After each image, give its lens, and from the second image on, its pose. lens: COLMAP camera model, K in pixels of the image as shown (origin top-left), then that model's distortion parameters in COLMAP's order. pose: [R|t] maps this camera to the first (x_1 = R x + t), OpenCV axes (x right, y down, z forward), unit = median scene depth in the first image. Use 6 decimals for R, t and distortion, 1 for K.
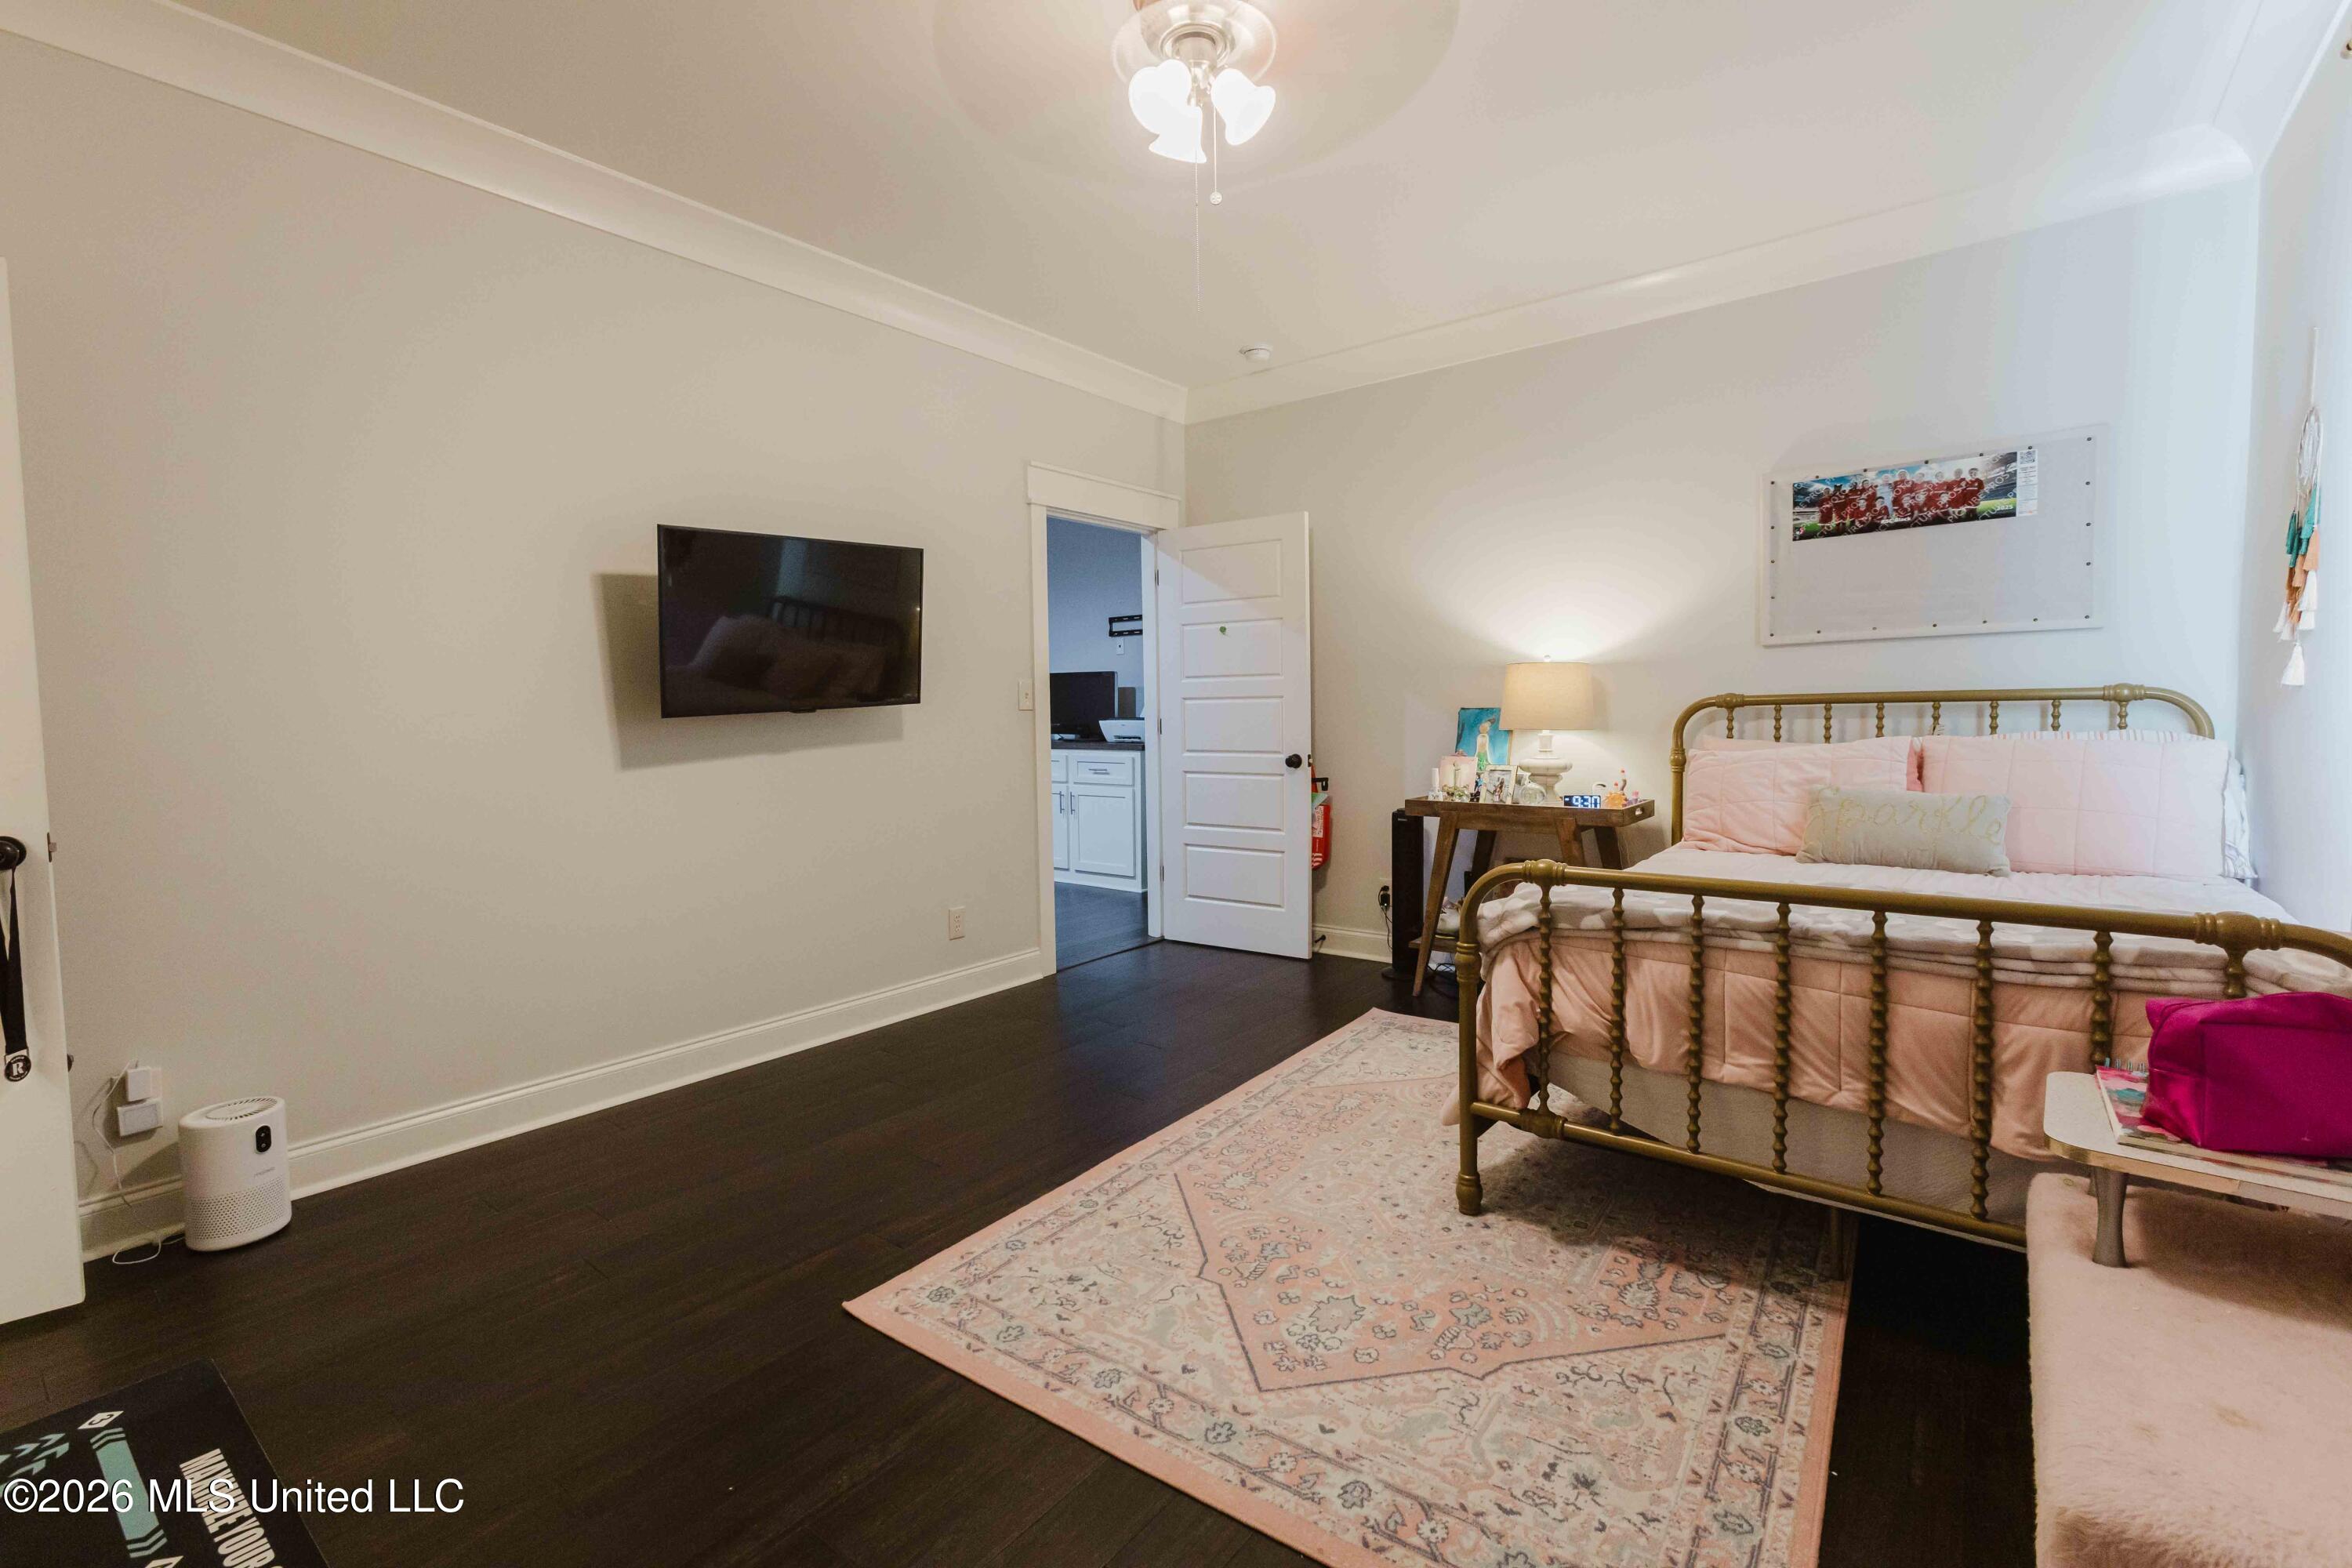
lens RADIAL K [[1031.0, 0, 1171.7], [0, 1031.0, 768.2], [0, 0, 1]] dist [0.001296, 0.000245]
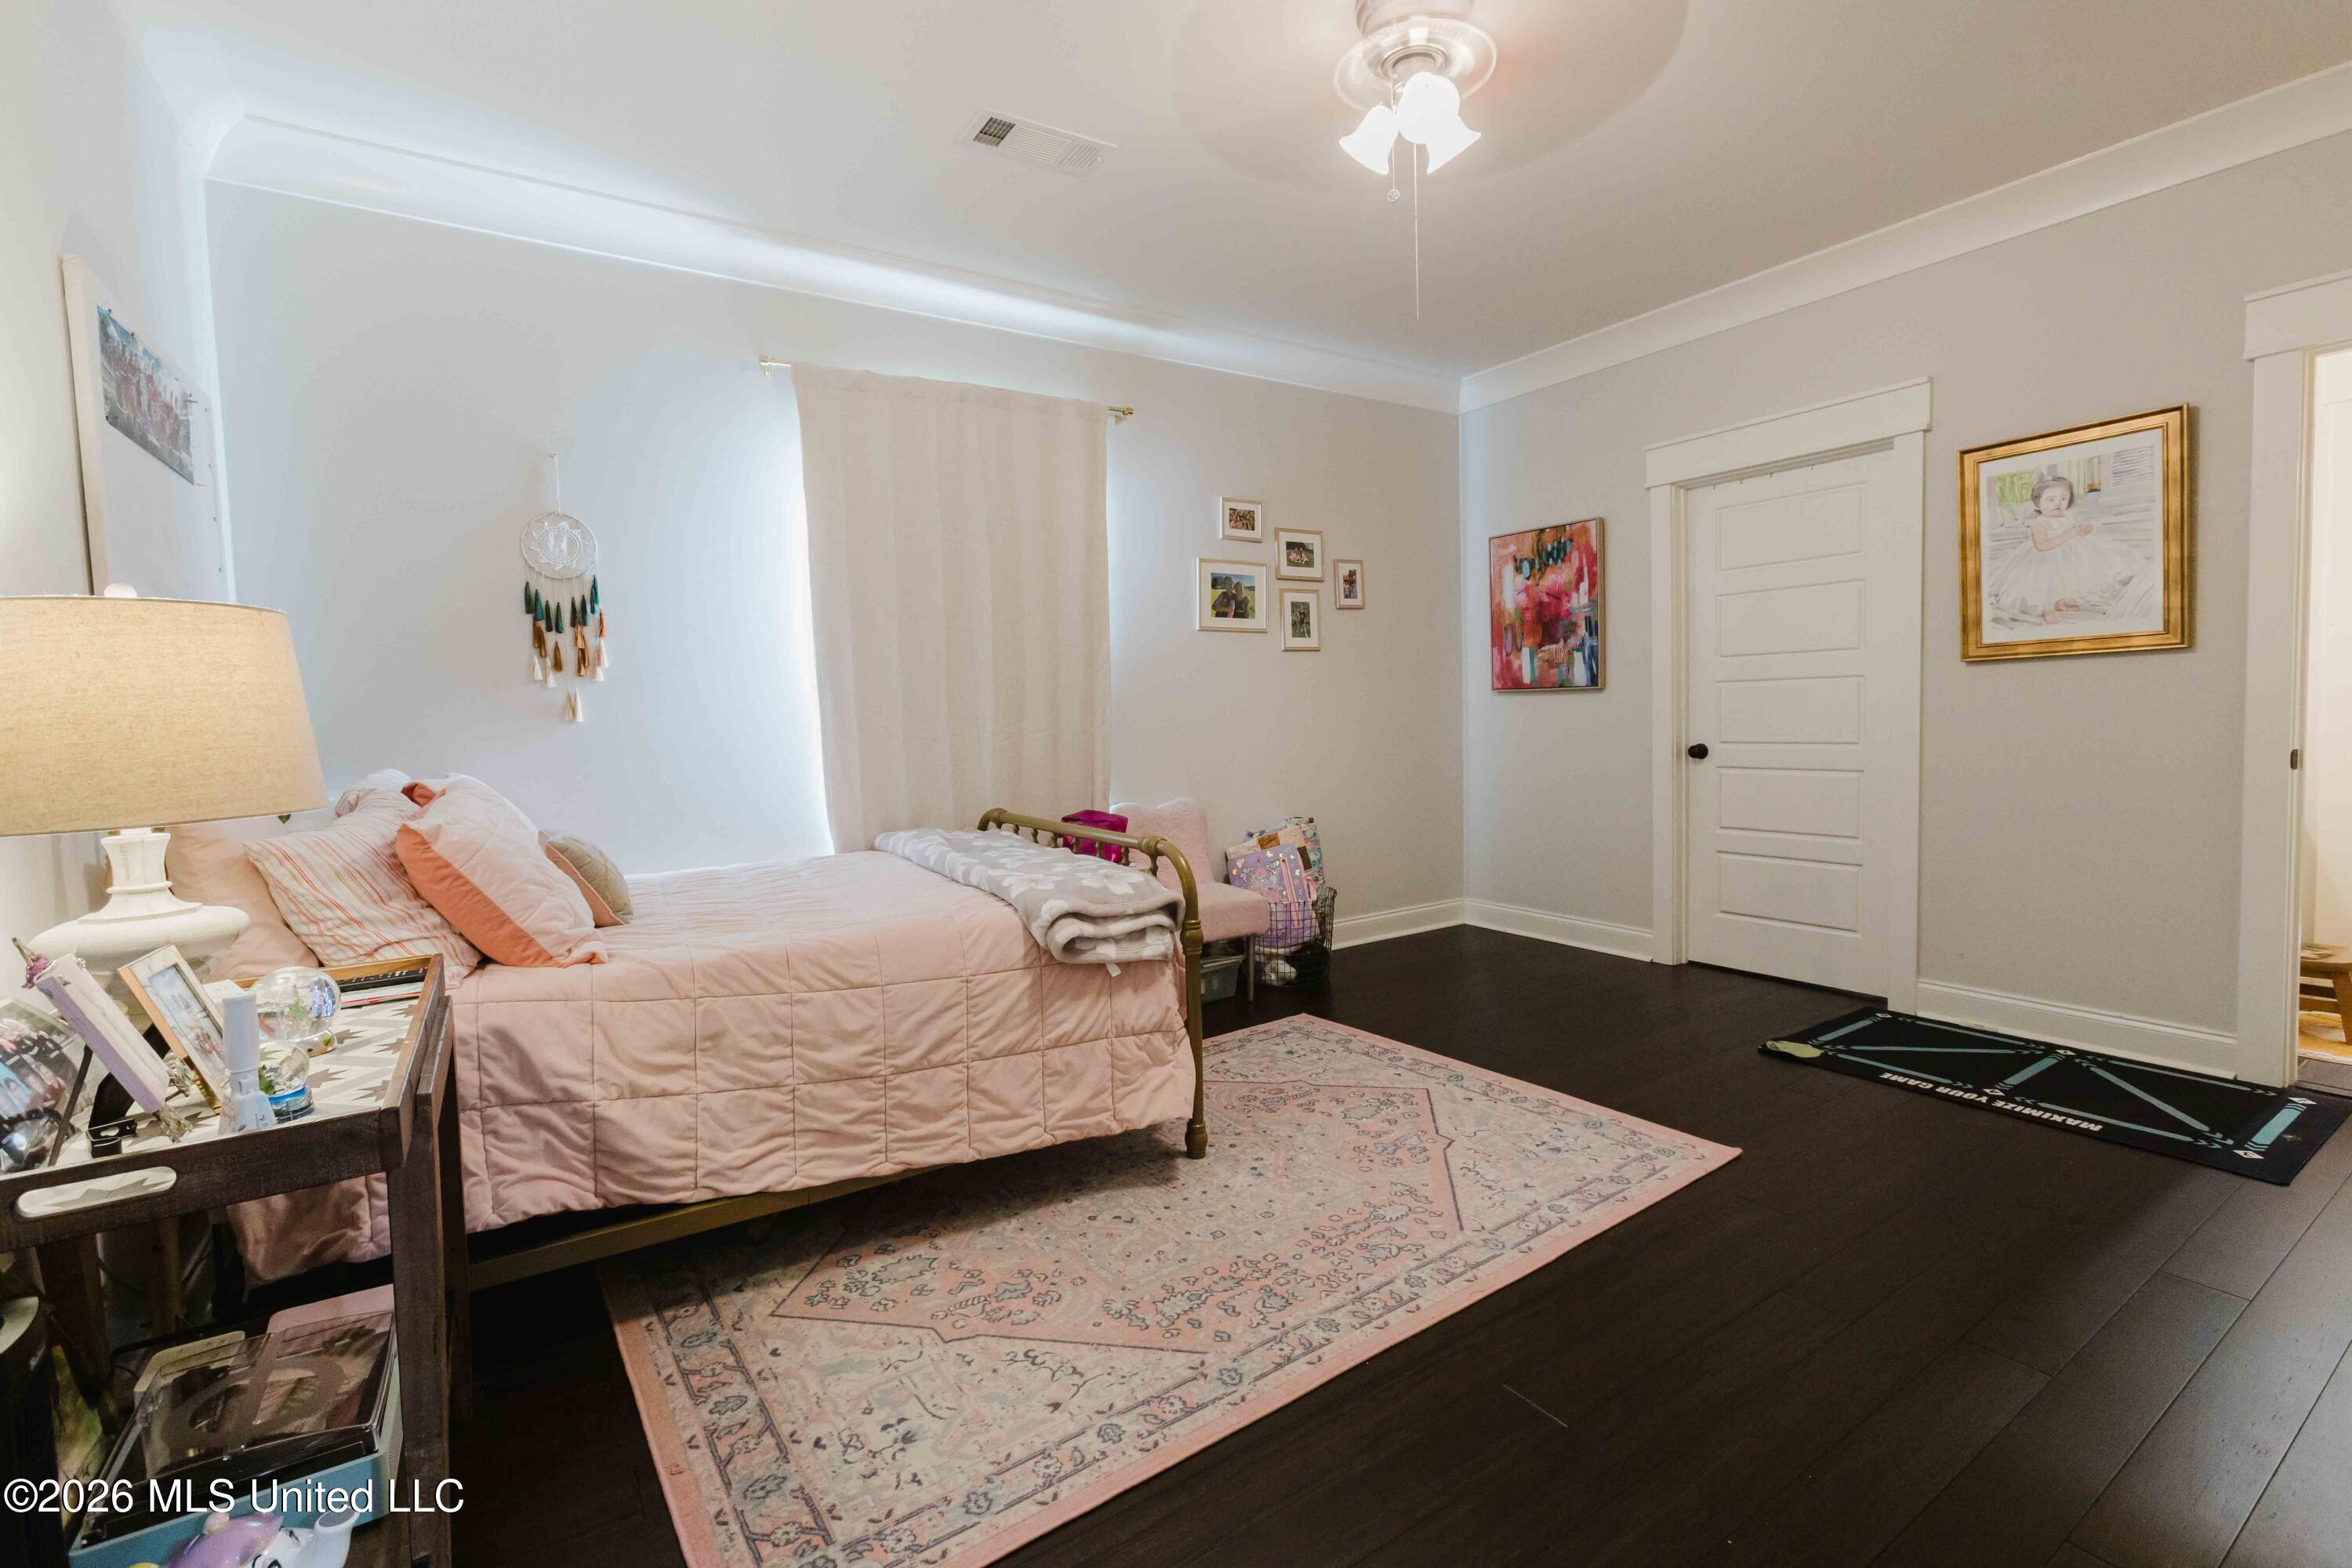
lens RADIAL K [[1031.0, 0, 1171.7], [0, 1031.0, 768.2], [0, 0, 1]] dist [0.001296, 0.000245]
pose [[-0.947183, 0.021623, 0.319964, -0.047329], [0.058310, 0.992705, 0.105528, -0.094340], [-0.315348, 0.118612, -0.941534, 1.685240]]
